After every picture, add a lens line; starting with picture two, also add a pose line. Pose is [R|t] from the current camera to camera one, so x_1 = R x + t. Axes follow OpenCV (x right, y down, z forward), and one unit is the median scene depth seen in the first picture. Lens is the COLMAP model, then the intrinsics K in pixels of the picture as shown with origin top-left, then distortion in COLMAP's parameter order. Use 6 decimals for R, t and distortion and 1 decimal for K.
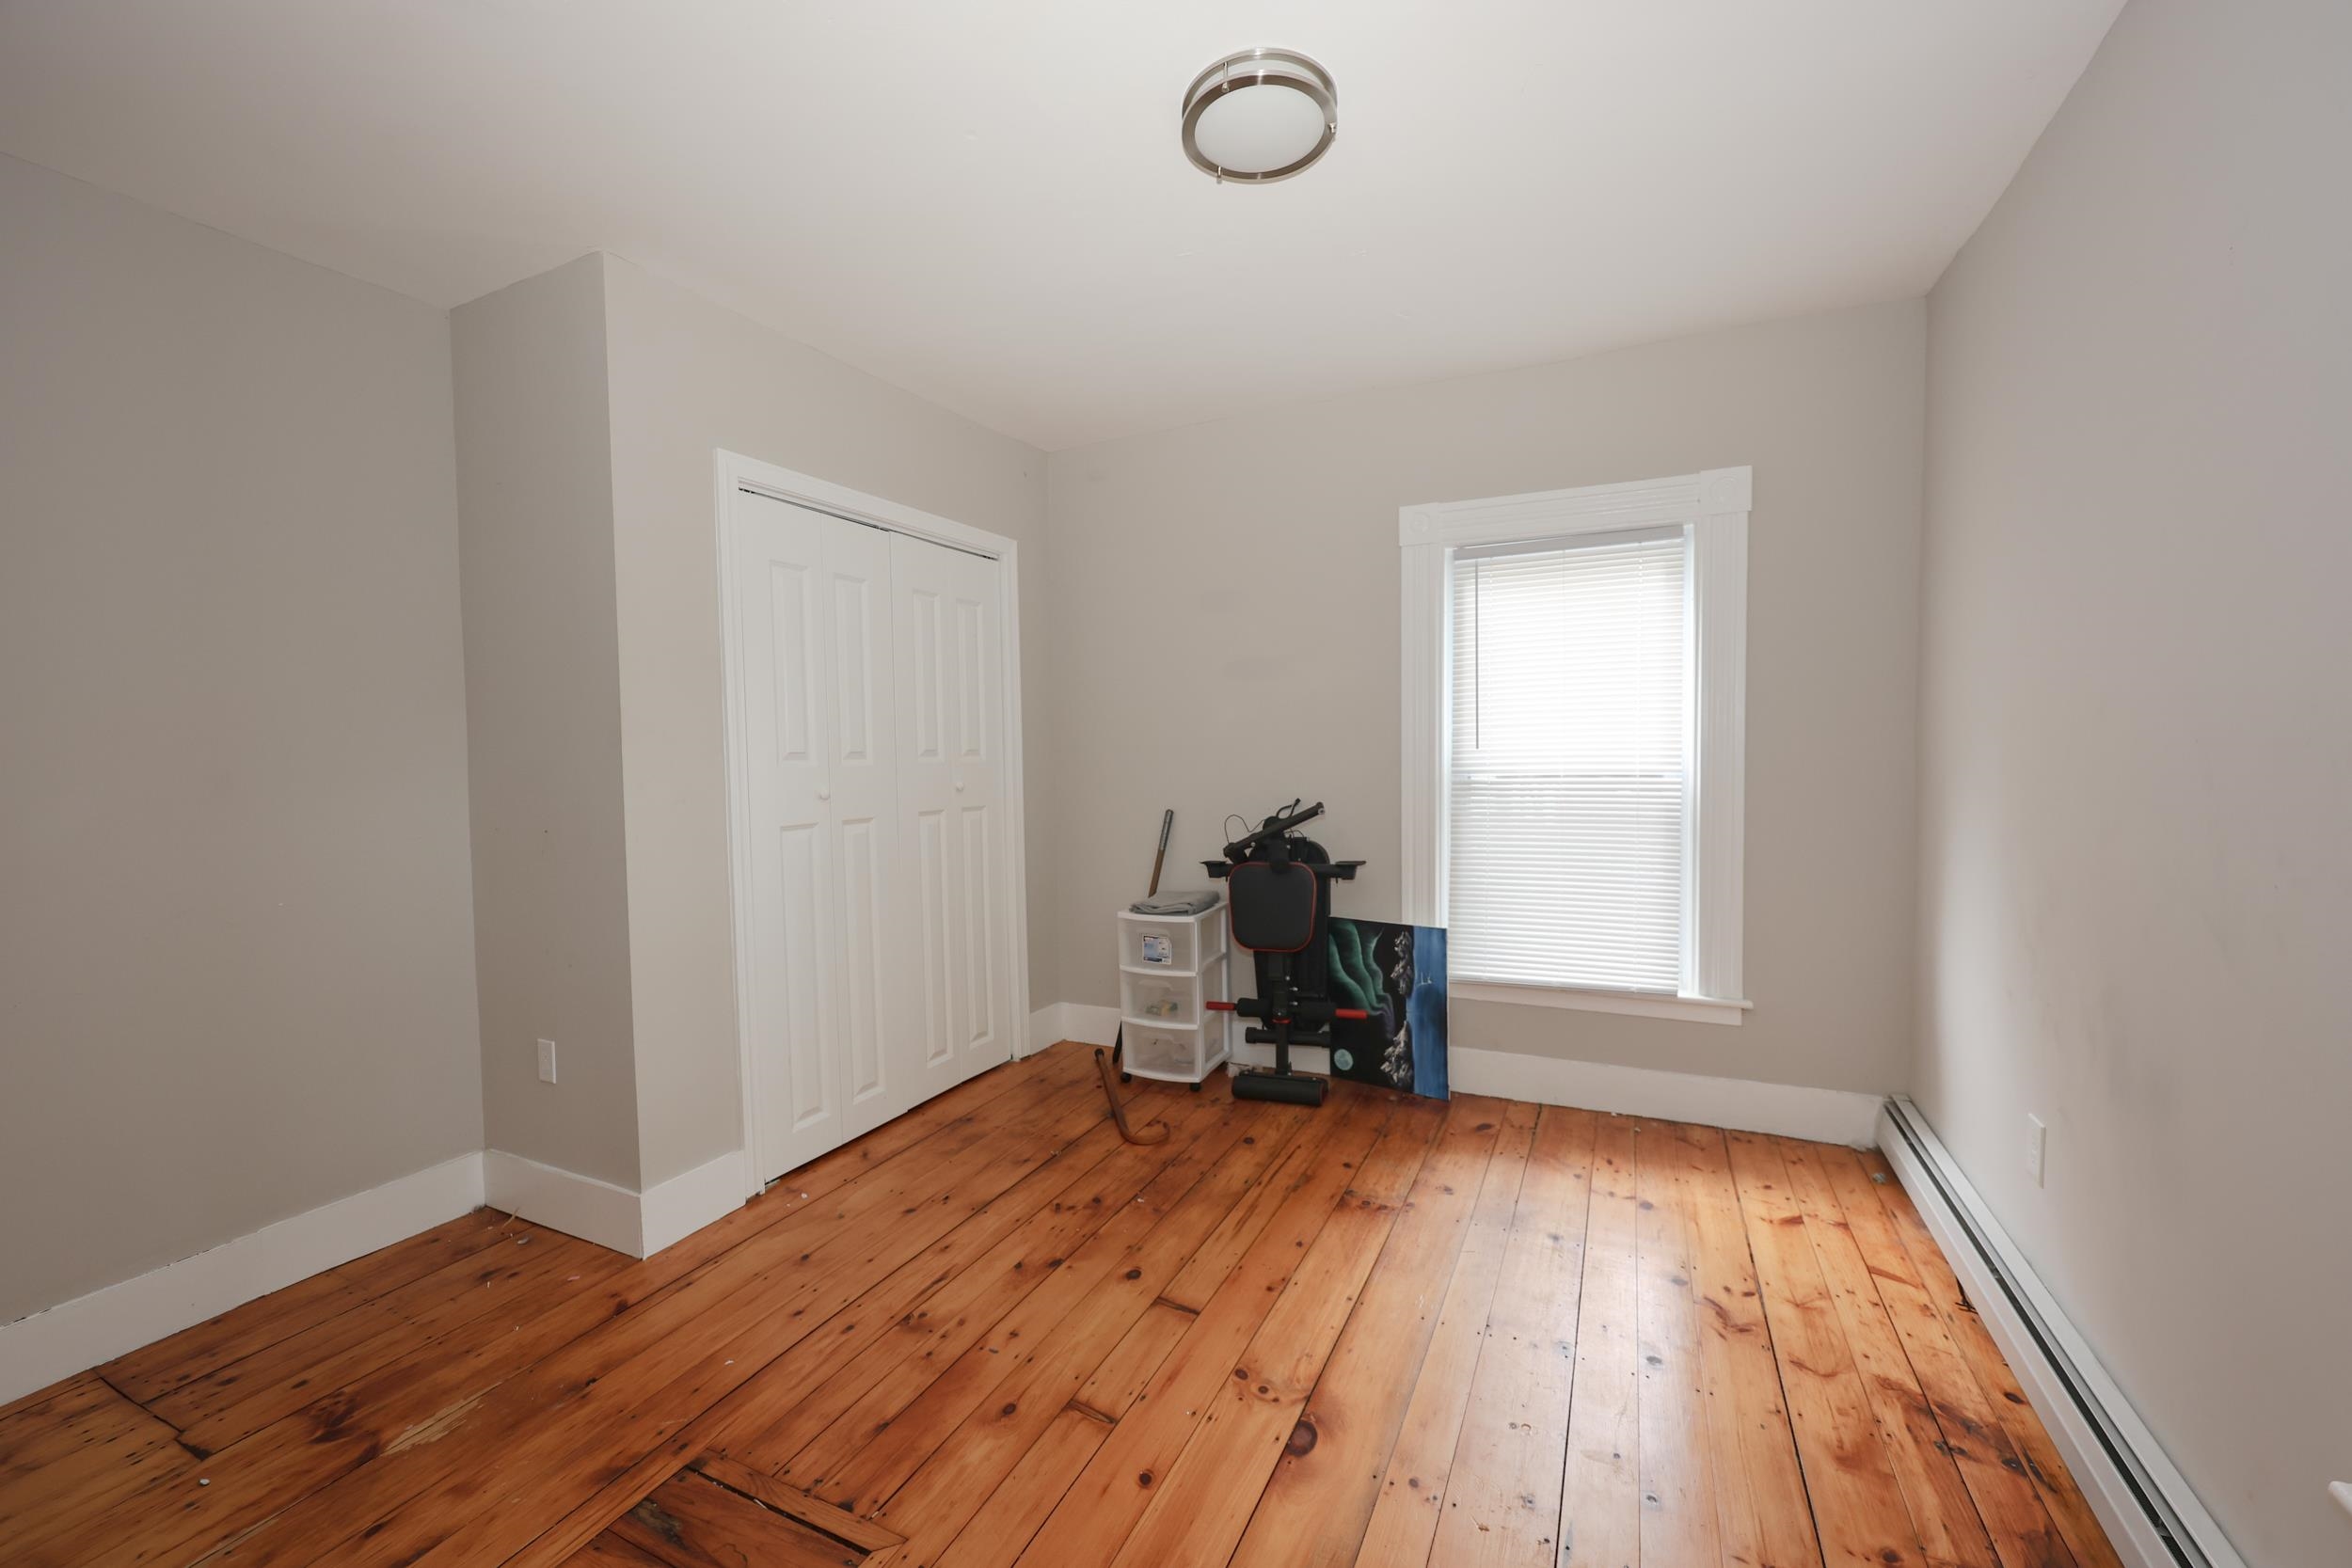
lens RADIAL K [[937.8, 0, 1163.5], [0, 937.8, 784.6], [0, 0, 1]] dist [-0.010760, 0.000191]
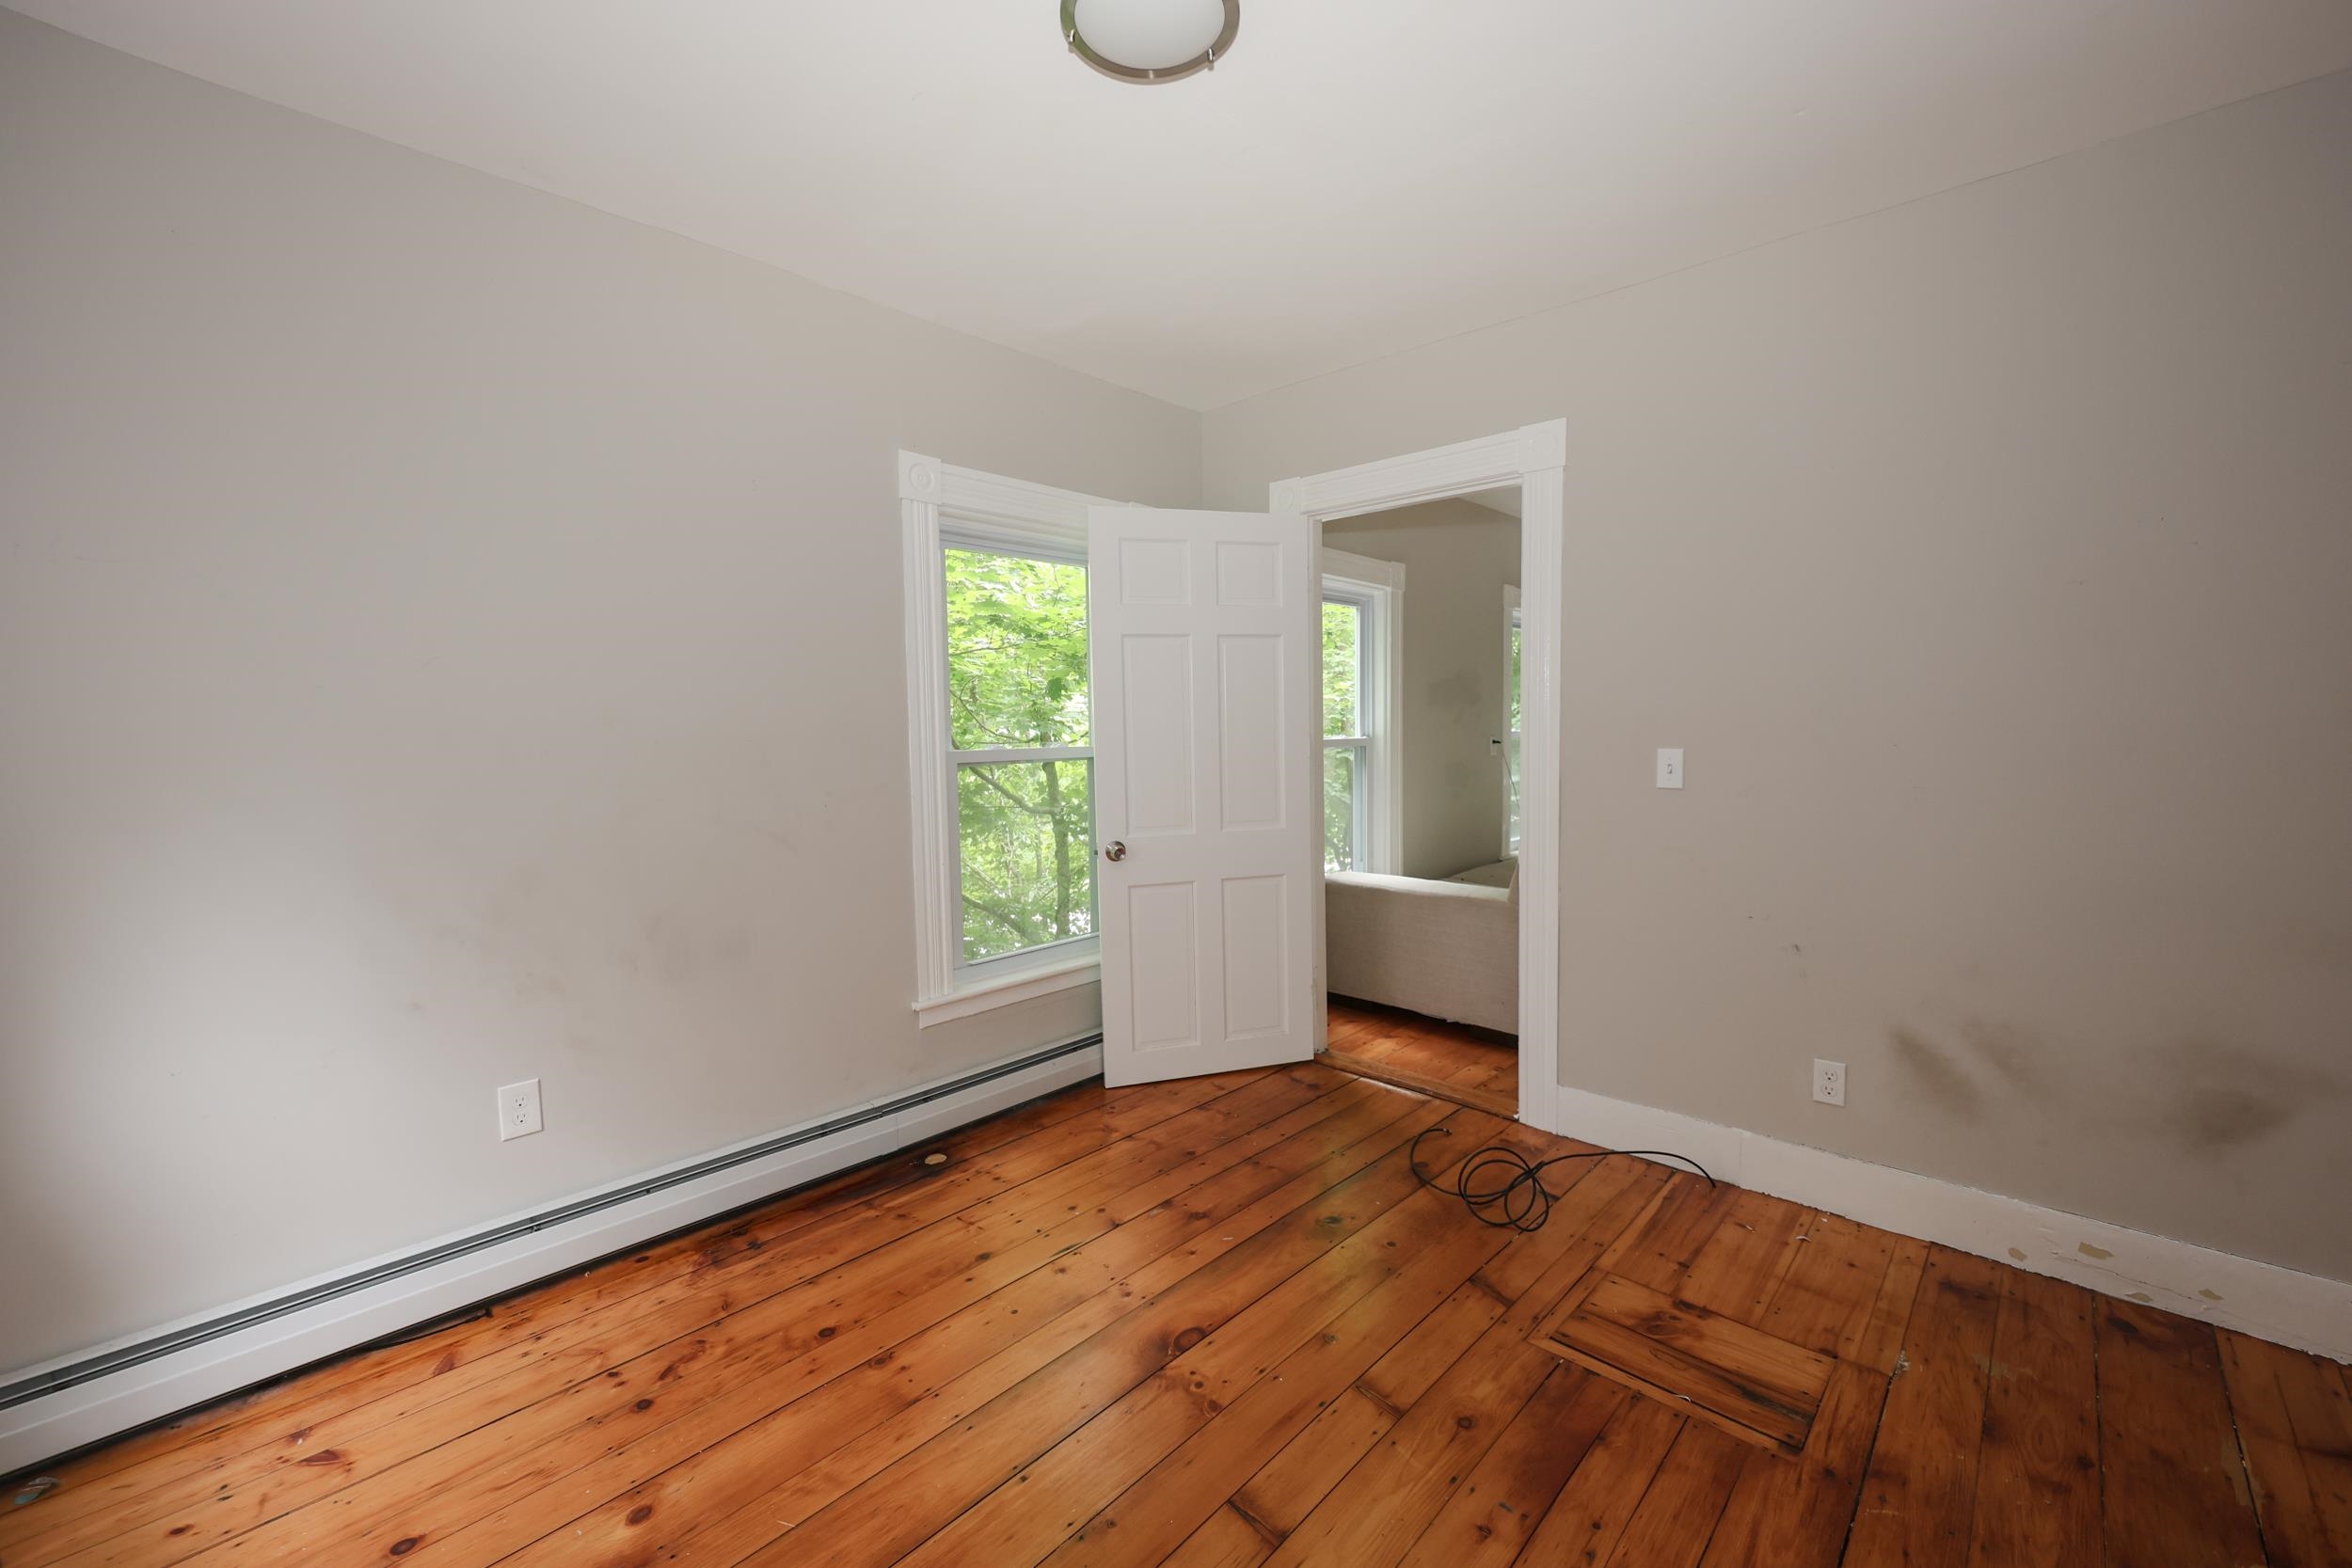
lens RADIAL K [[937.8, 0, 1163.5], [0, 937.8, 784.6], [0, 0, 1]] dist [-0.010760, 0.000191]
pose [[-0.954548, 0.015037, 0.297677, -0.161100], [0.045288, 0.994448, 0.094990, -0.079218], [-0.294596, 0.104154, -0.949929, 1.883357]]
